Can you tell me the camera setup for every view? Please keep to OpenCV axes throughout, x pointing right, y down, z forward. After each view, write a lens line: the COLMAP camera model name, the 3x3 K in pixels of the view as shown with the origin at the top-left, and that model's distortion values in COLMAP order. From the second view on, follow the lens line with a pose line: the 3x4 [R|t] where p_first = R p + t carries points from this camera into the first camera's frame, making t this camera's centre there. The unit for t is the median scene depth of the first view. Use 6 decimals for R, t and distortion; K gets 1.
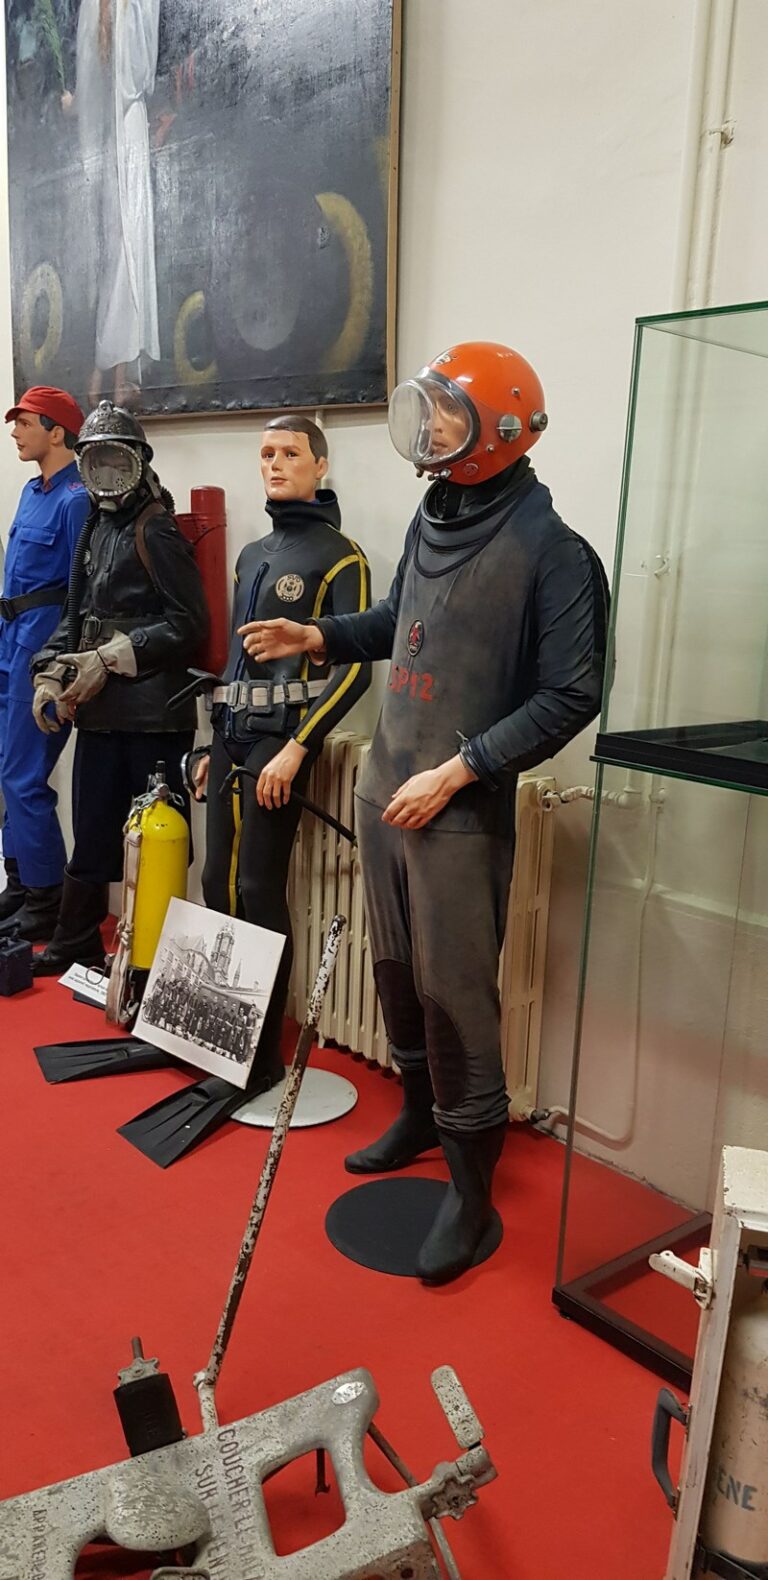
lens RADIAL K [[1174.5, 0, 424.1], [0, 1174.5, 814.7], [0, 0, 1]] dist [0.036812, -0.073028]
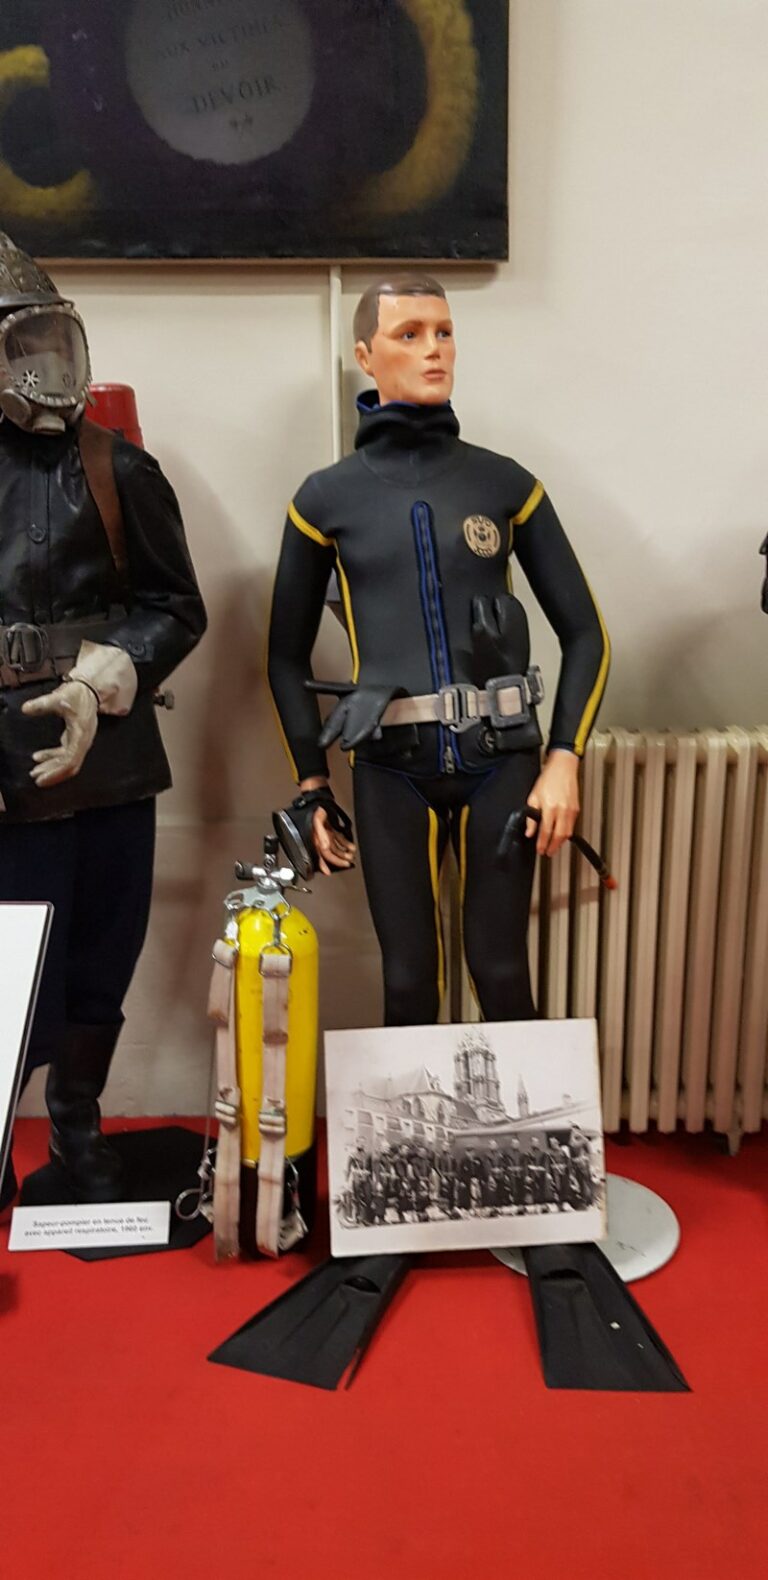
lens RADIAL K [[1209.9, 0, 384.0], [0, 1209.9, 790.0], [0, 0, 1]] dist [0.035200, -0.072370]
pose [[0.700742, -0.247446, 0.669127, -0.639524], [0.195613, 0.968618, 0.153344, -0.164137], [-0.686073, 0.023435, 0.727155, 0.517062]]
